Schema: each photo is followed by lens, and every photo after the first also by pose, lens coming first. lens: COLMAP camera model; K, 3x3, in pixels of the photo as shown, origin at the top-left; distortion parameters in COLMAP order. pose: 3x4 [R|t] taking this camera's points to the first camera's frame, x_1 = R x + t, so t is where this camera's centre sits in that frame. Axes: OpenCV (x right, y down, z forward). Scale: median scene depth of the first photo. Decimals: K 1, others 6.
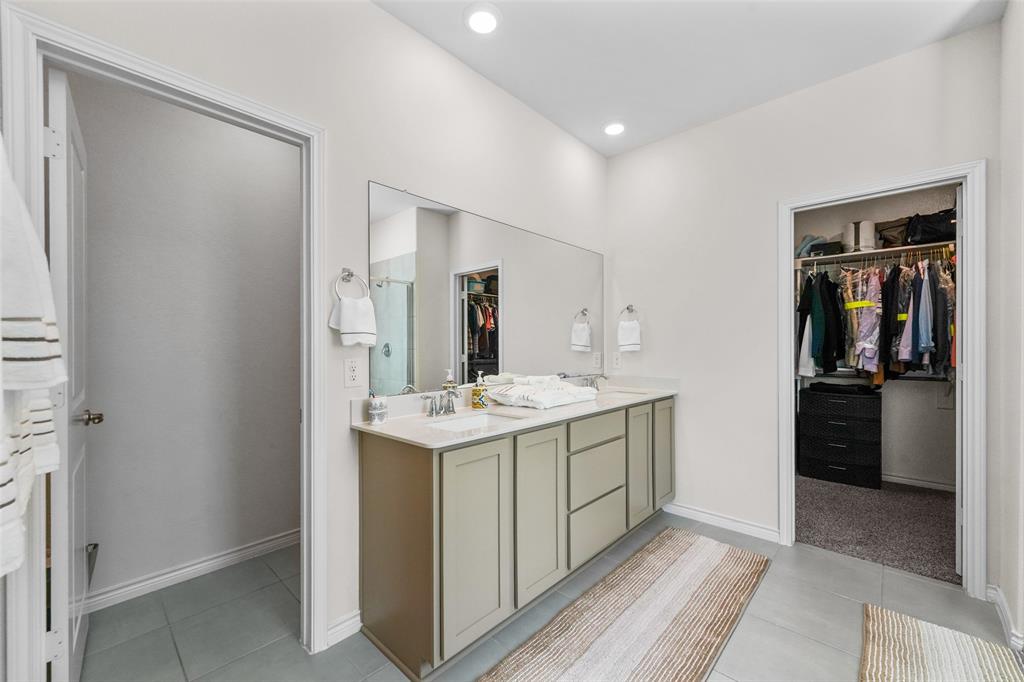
lens RADIAL K [[408.2, 0, 508.3], [0, 408.2, 341.1], [0, 0, 1]] dist [0.000070, 0.000240]
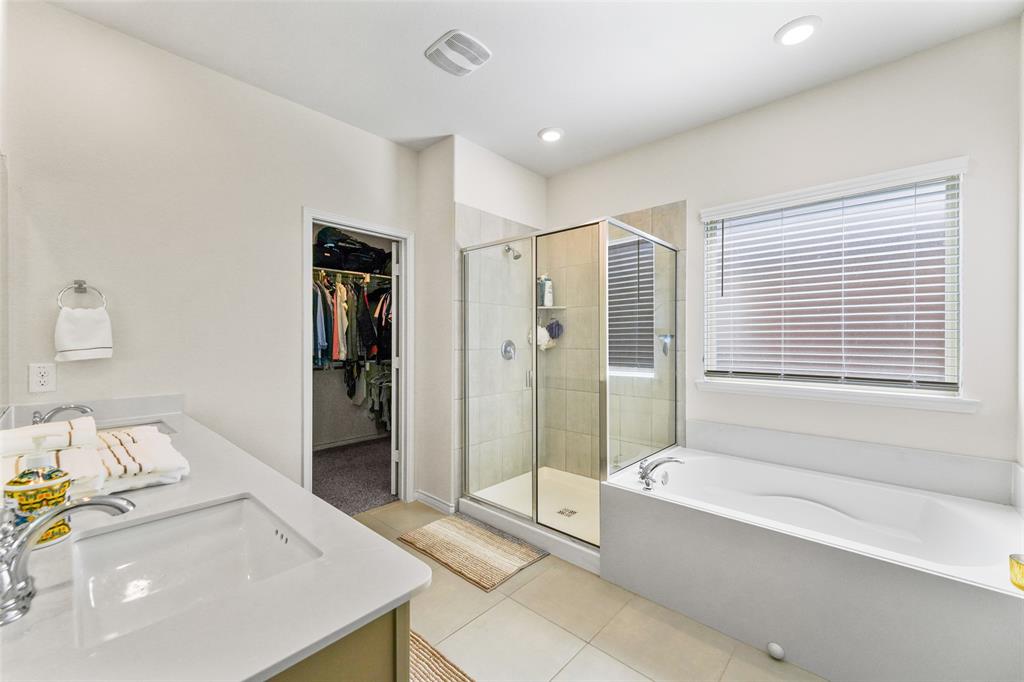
lens RADIAL K [[408.2, 0, 508.4], [0, 408.2, 340.4], [0, 0, 1]] dist [0.000070, 0.000240]
pose [[0.005207, 0.000947, 0.999986, -0.292802], [0.001791, 0.999998, -0.000956, -0.000911], [-0.999985, 0.001796, 0.005205, 0.396208]]
